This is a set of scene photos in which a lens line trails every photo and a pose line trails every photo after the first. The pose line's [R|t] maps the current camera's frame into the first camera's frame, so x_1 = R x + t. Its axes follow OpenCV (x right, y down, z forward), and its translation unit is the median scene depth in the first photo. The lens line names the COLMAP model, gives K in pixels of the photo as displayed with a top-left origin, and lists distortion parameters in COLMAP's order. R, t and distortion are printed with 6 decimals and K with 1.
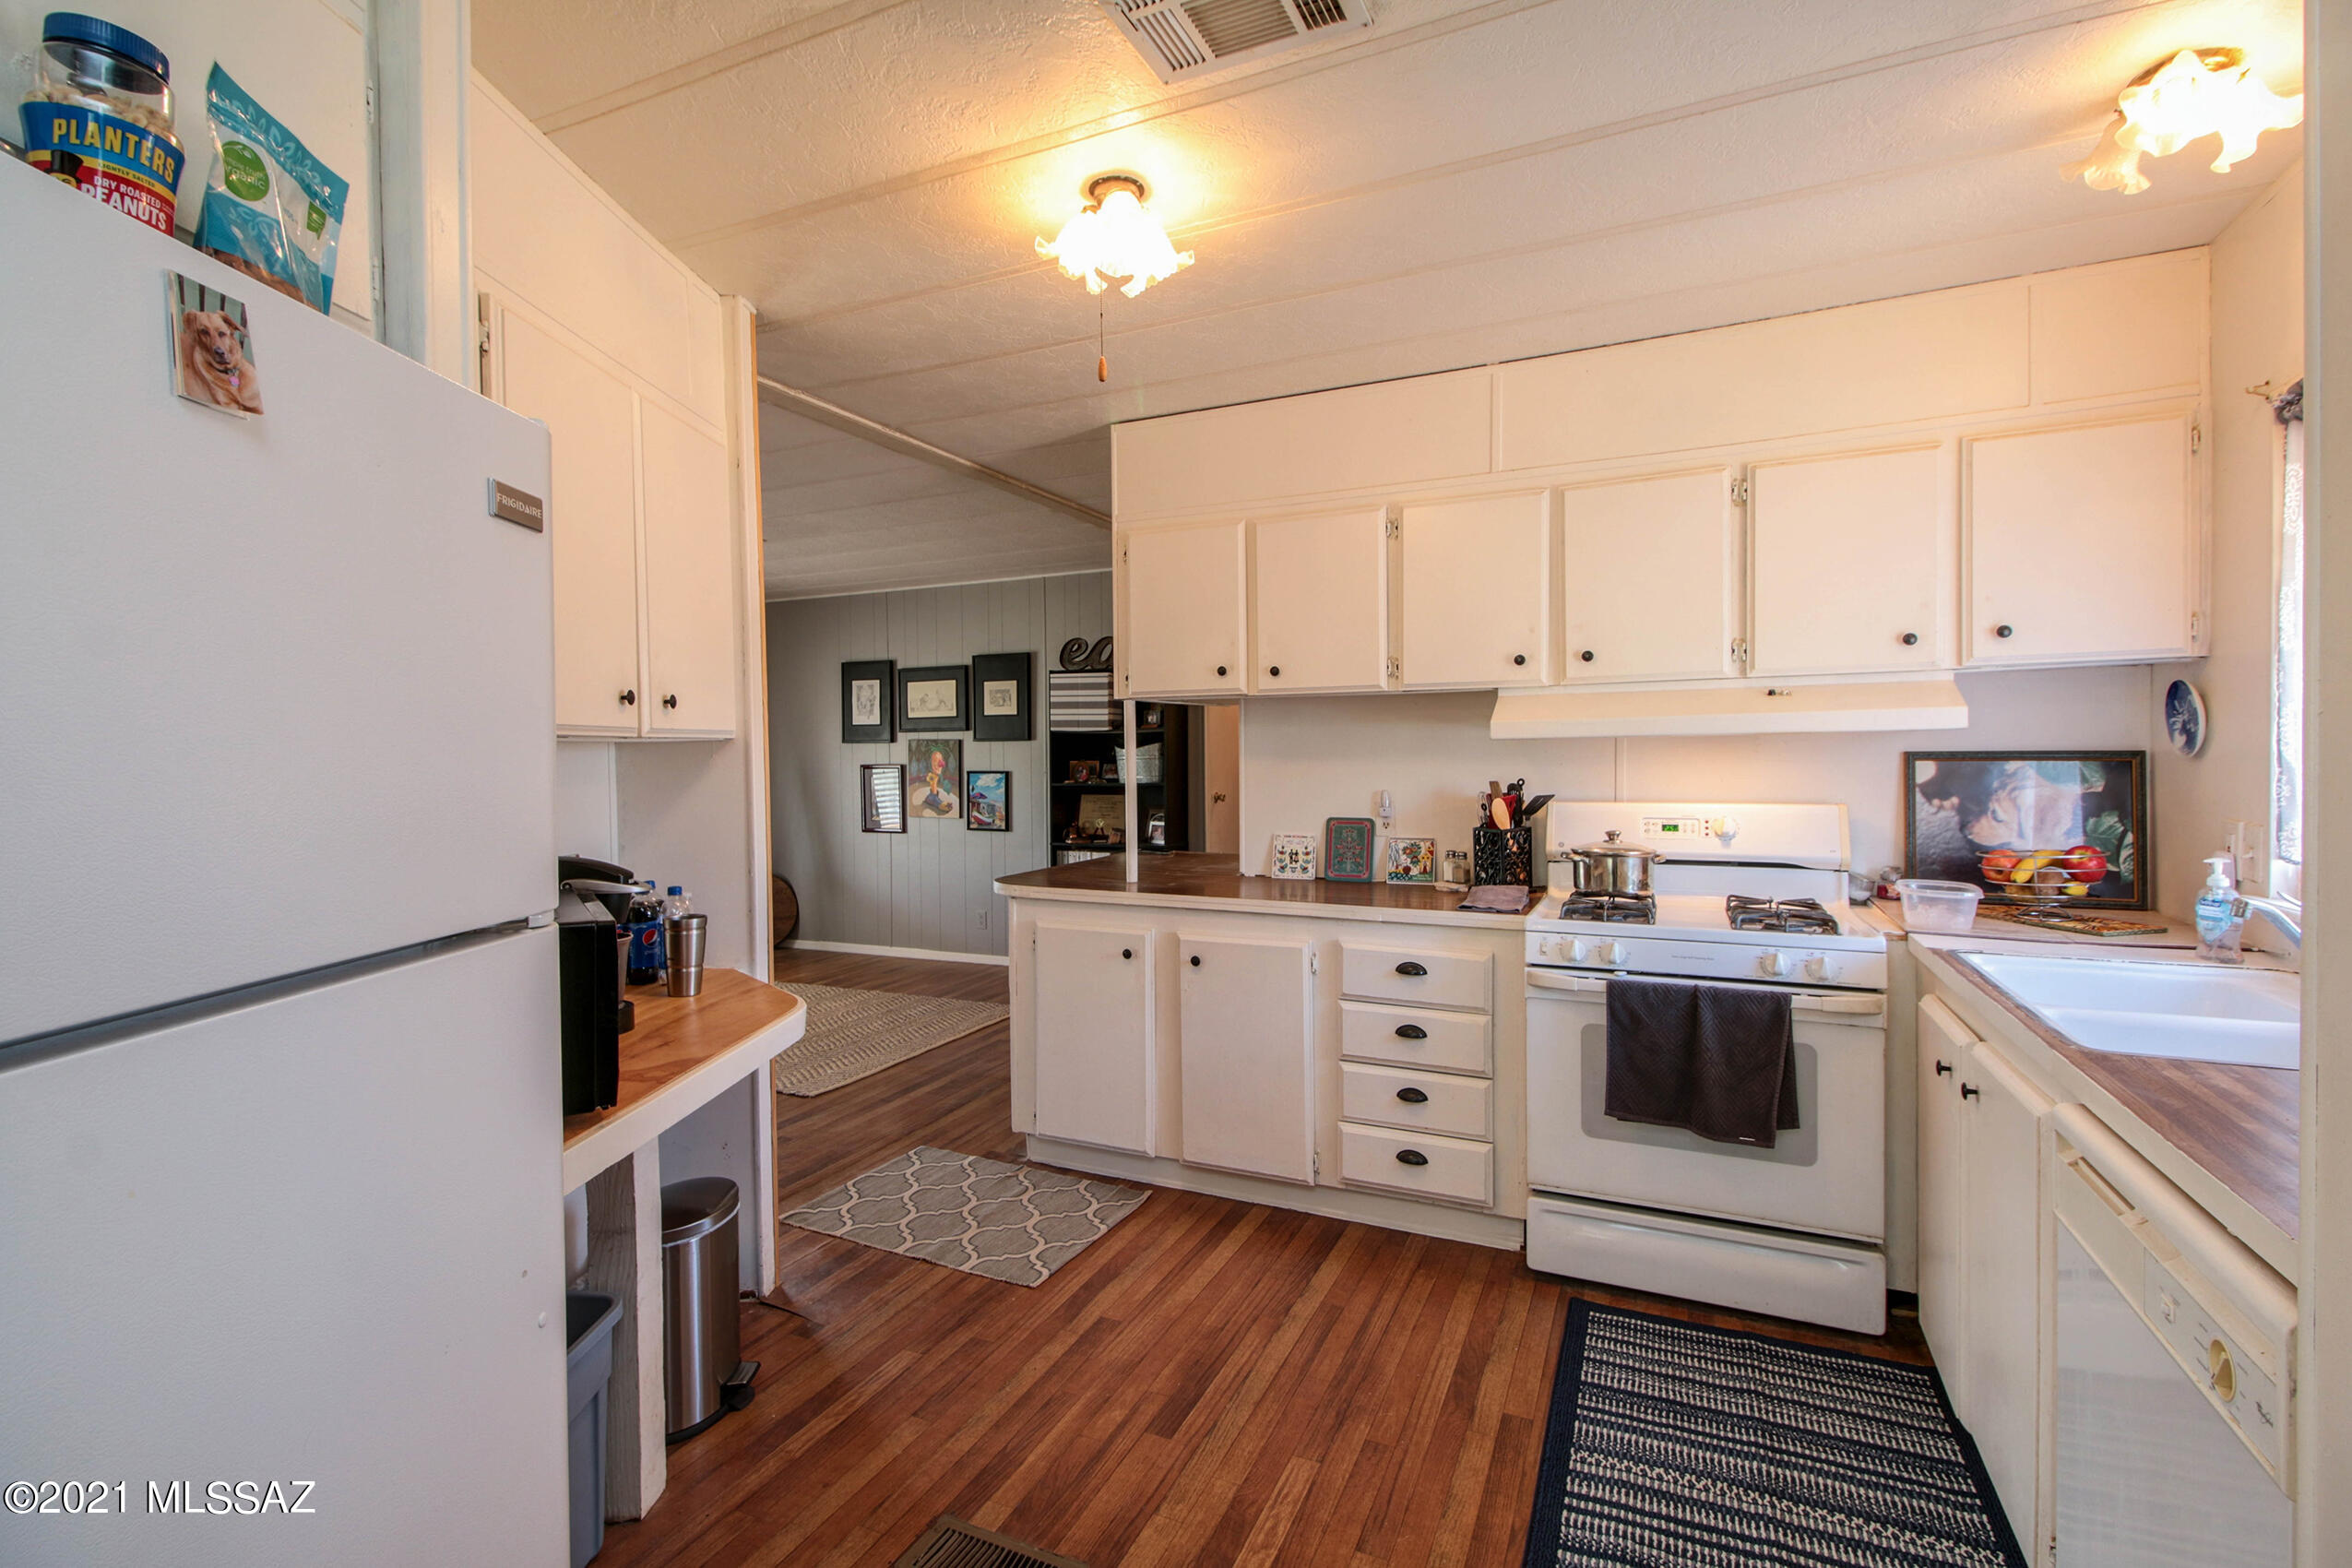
lens RADIAL K [[1078.2, 0, 1175.4], [0, 1078.2, 773.1], [0, 0, 1]] dist [0.005767, 0.000332]
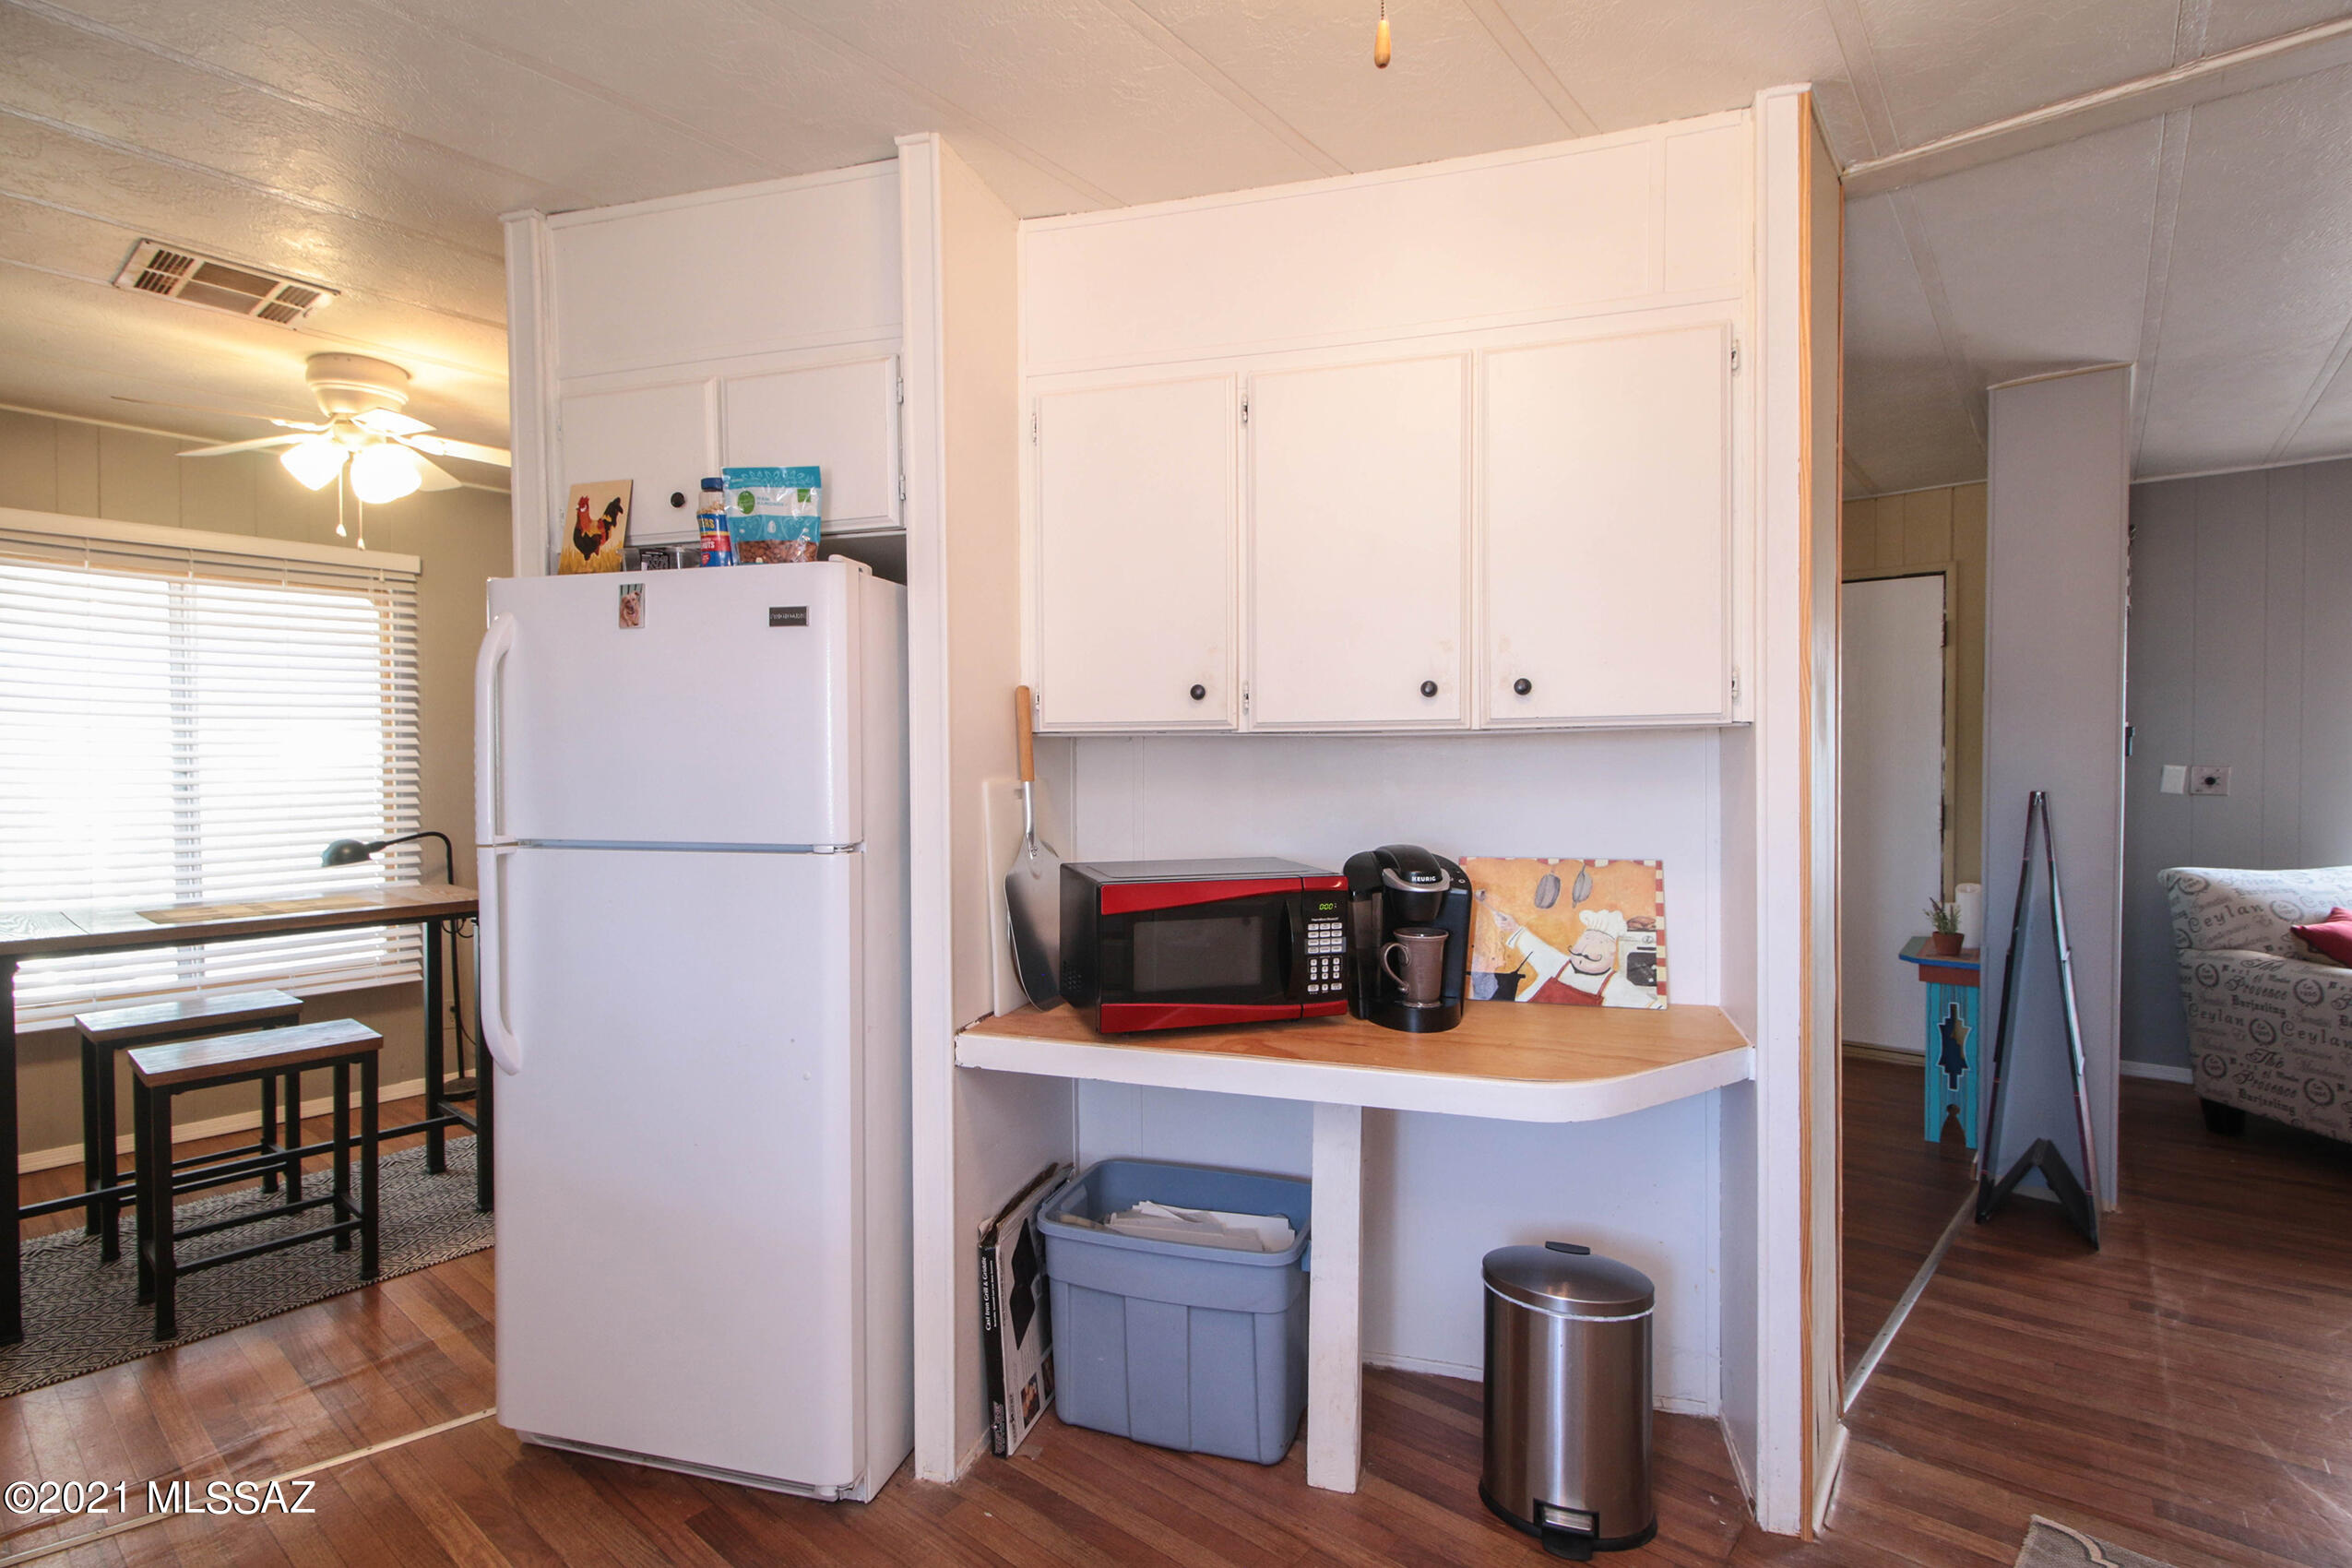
lens RADIAL K [[1078.2, 0, 1177.4], [0, 1078.2, 787.5], [0, 0, 1]] dist [0.005767, 0.000332]
pose [[-0.235673, 0.032518, -0.971288, 0.499406], [-0.006468, 0.999365, 0.035027, -0.015091], [0.971811, 0.014538, -0.235313, 1.041031]]
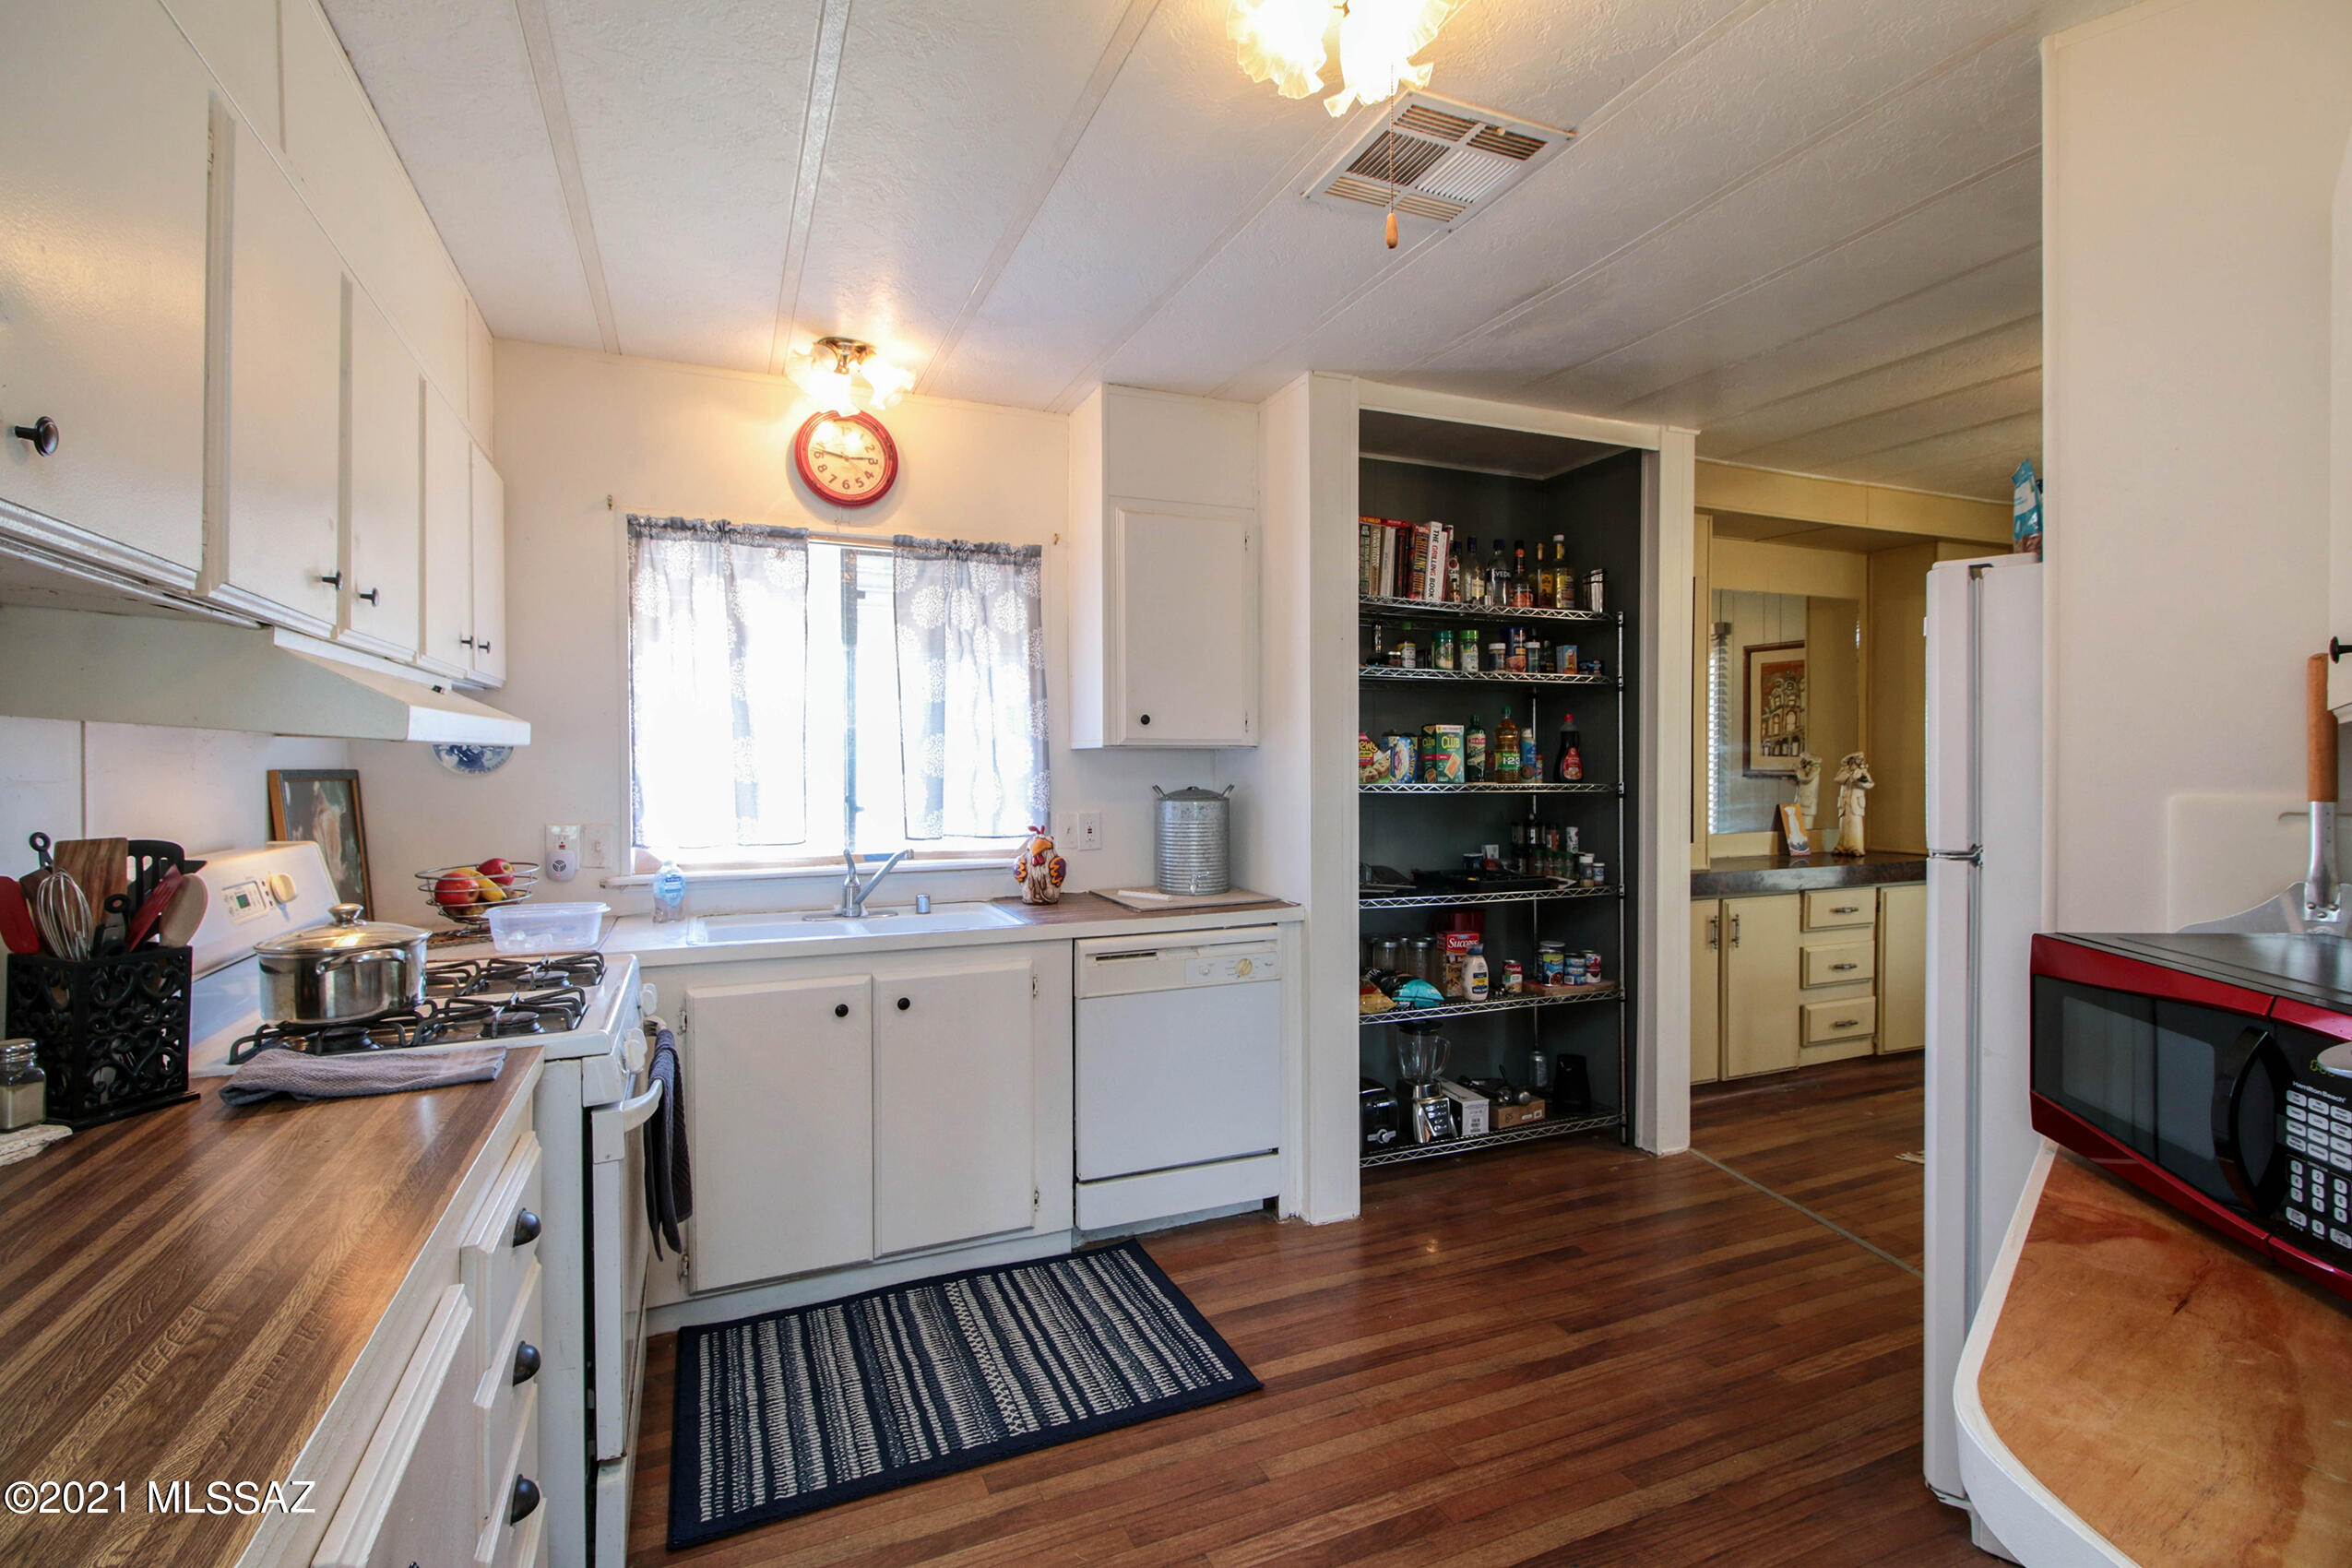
lens RADIAL K [[1078.2, 0, 1169.2], [0, 1078.2, 781.1], [0, 0, 1]] dist [0.005767, 0.000332]
pose [[-0.752274, -0.000394, 0.658850, -0.432760], [0.018628, 0.999587, 0.021867, -0.024466], [-0.658587, 0.028723, -0.751957, 1.669614]]
